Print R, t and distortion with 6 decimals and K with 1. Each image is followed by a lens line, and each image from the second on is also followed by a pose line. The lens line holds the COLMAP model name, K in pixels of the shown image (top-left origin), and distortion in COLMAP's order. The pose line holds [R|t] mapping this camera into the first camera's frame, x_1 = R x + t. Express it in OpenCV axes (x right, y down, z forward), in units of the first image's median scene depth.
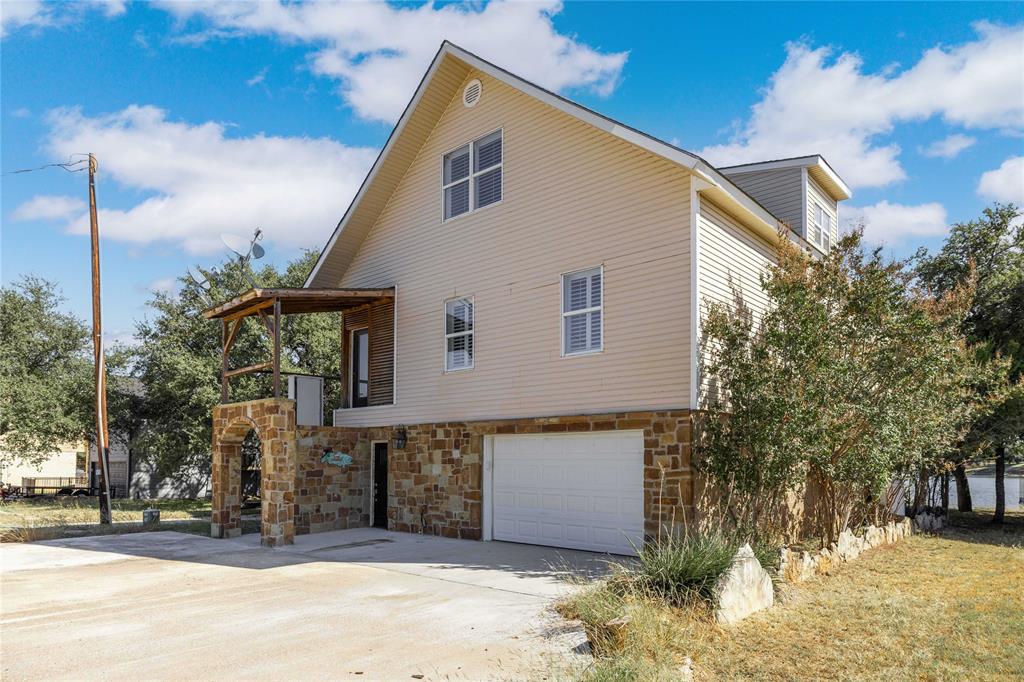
lens RADIAL K [[640.4, 0, 498.6], [0, 640.4, 439.2], [0, 0, 1]] dist [0.000666, 0.000334]
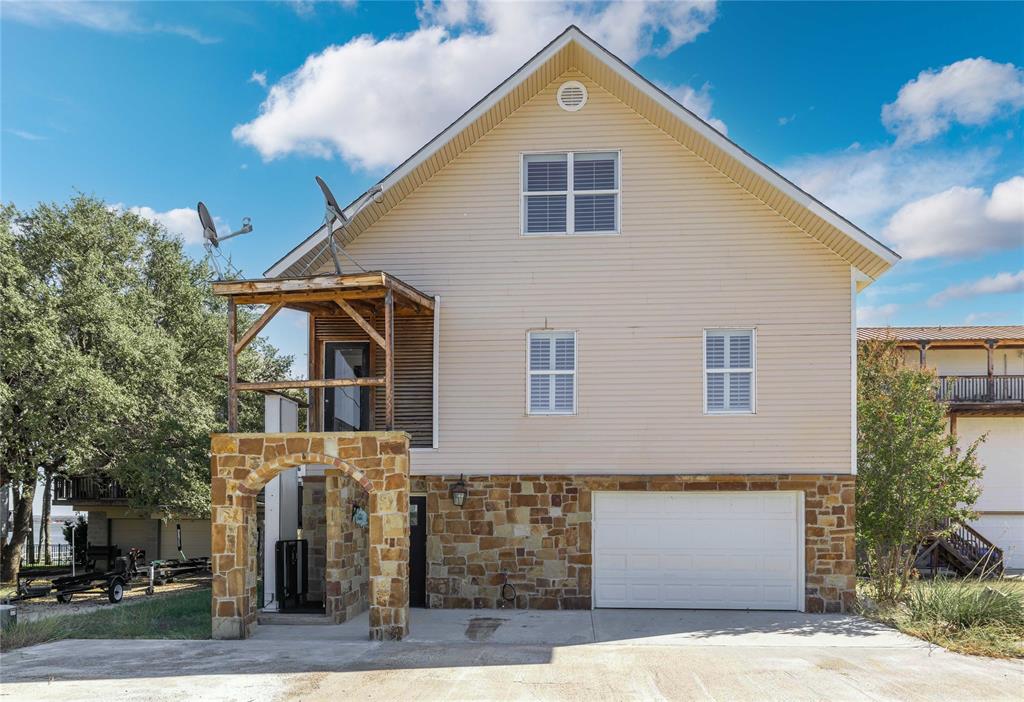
lens RADIAL K [[707.2, 0, 539.1], [0, 707.2, 512.9], [0, 0, 1]] dist [-0.003119, -0.000557]
pose [[0.786106, 0.007186, 0.618050, -0.683911], [-0.021723, 0.999636, 0.016006, 0.009860], [-0.617710, -0.026008, 0.785976, 0.270684]]
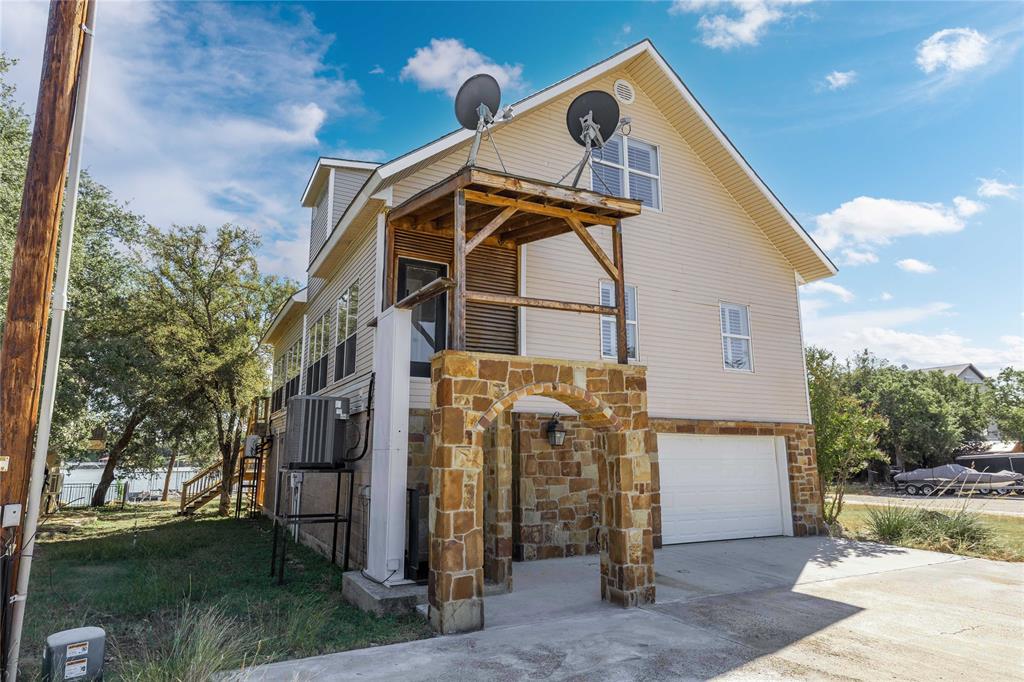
lens RADIAL K [[597.5, 0, 508.9], [0, 597.5, 344.6], [0, 0, 1]] dist [0.004588, 0.000431]
pose [[0.342143, 0.171987, 0.923774, -0.939602], [-0.032693, 0.984690, -0.171219, 0.023502], [-0.939079, 0.028380, 0.342528, 0.886628]]
